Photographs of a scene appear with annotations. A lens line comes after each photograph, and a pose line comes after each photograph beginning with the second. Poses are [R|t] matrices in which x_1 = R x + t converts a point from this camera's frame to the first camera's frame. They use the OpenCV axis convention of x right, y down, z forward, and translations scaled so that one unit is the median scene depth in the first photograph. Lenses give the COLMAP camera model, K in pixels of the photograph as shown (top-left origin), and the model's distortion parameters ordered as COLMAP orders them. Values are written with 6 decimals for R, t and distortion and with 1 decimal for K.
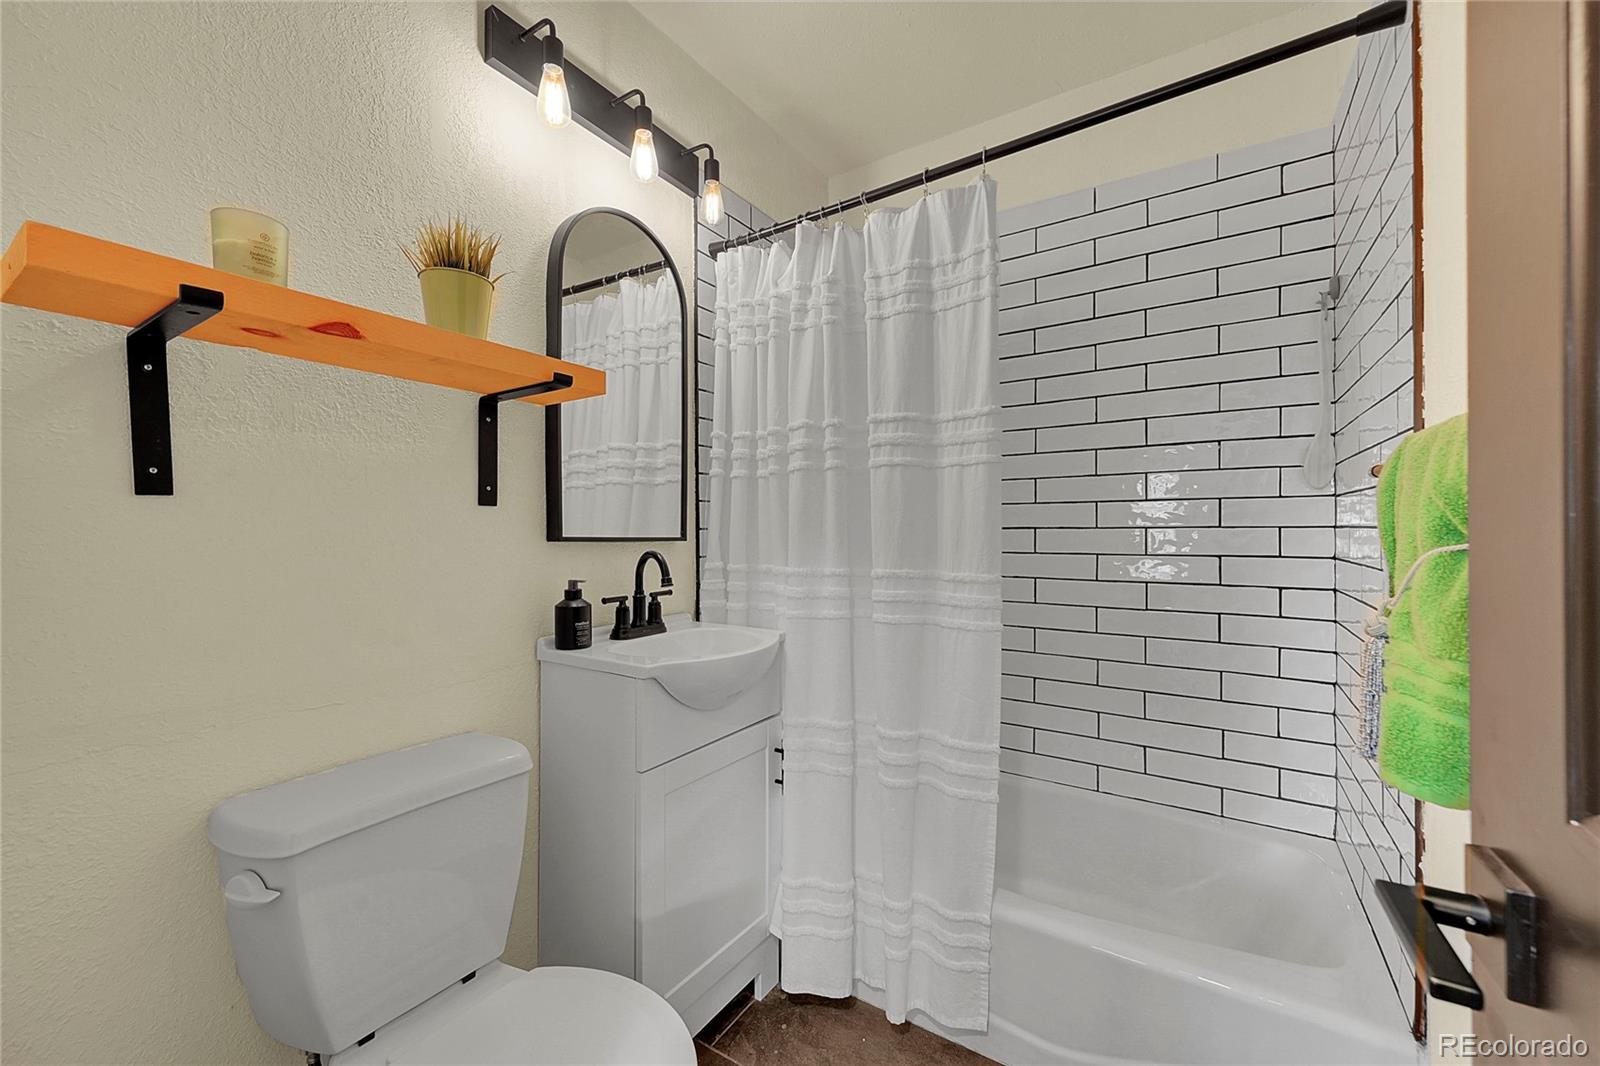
lens RADIAL K [[628.6, 0, 798.8], [0, 628.6, 526.3], [0, 0, 1]] dist [-0.002971, 0.001081]
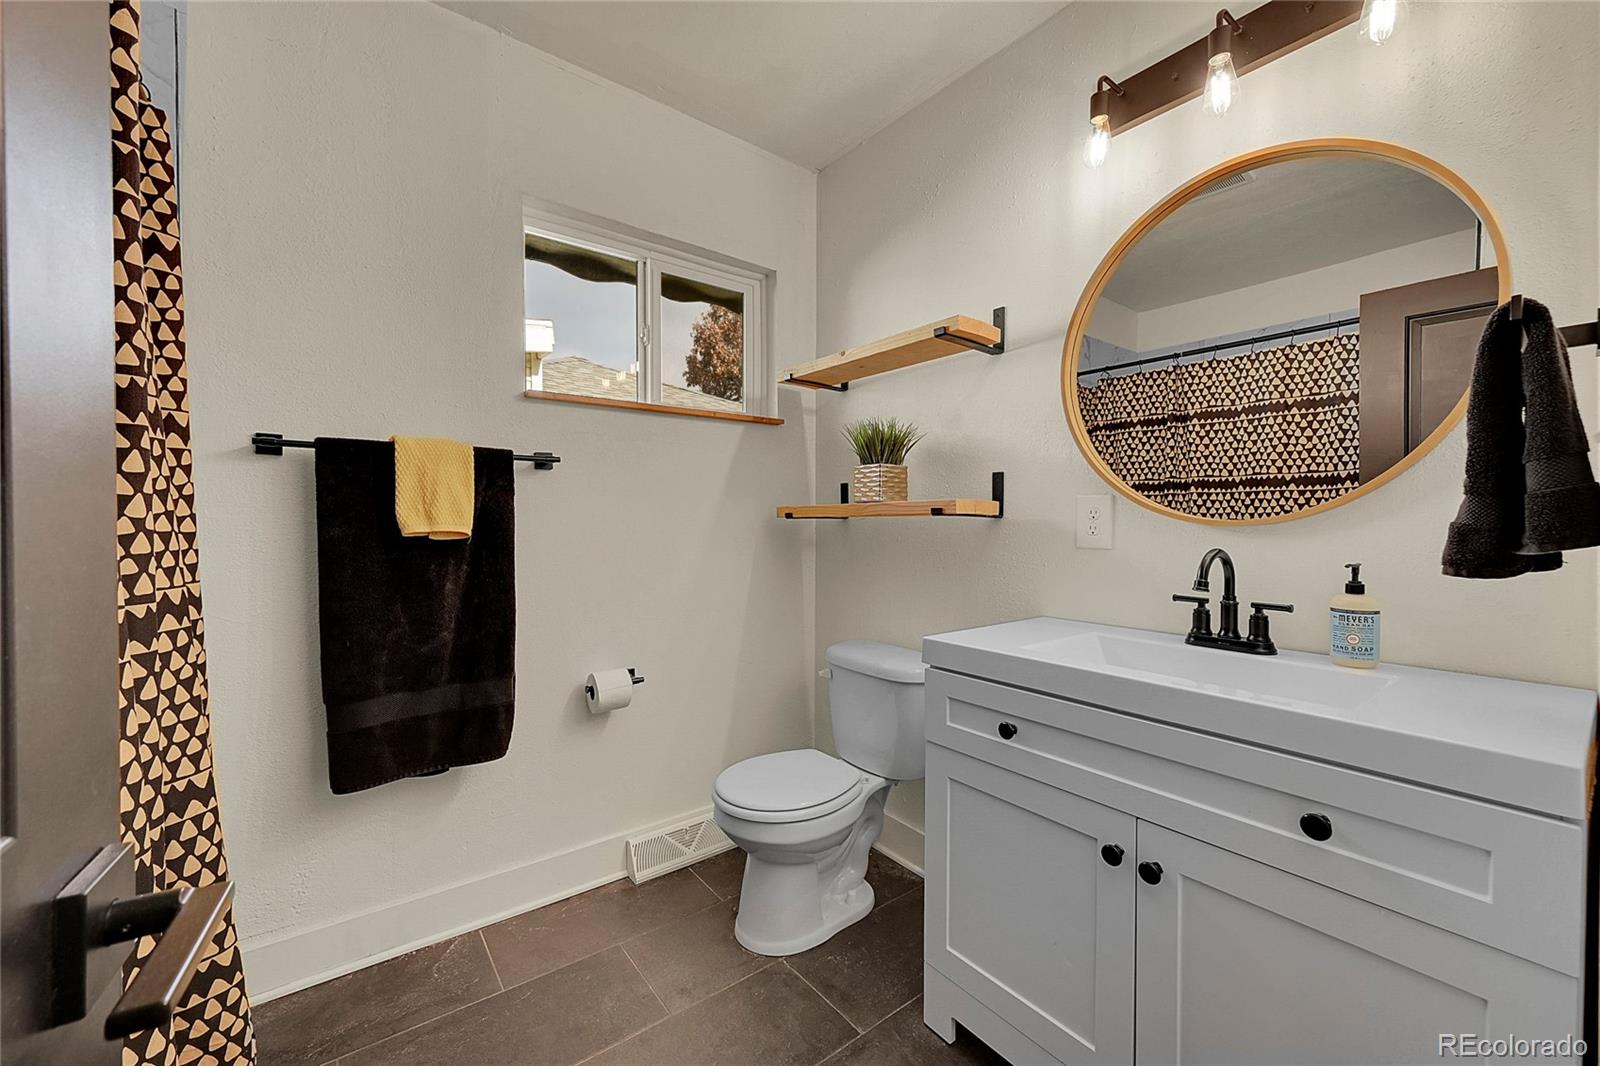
lens RADIAL K [[628.6, 0, 801.5], [0, 628.6, 525.6], [0, 0, 1]] dist [-0.002971, 0.001081]
pose [[-0.329397, 0.013694, -0.944092, 0.718881], [-0.007905, 0.999820, 0.017260, -0.001605], [0.944159, 0.013148, -0.329229, 0.732294]]
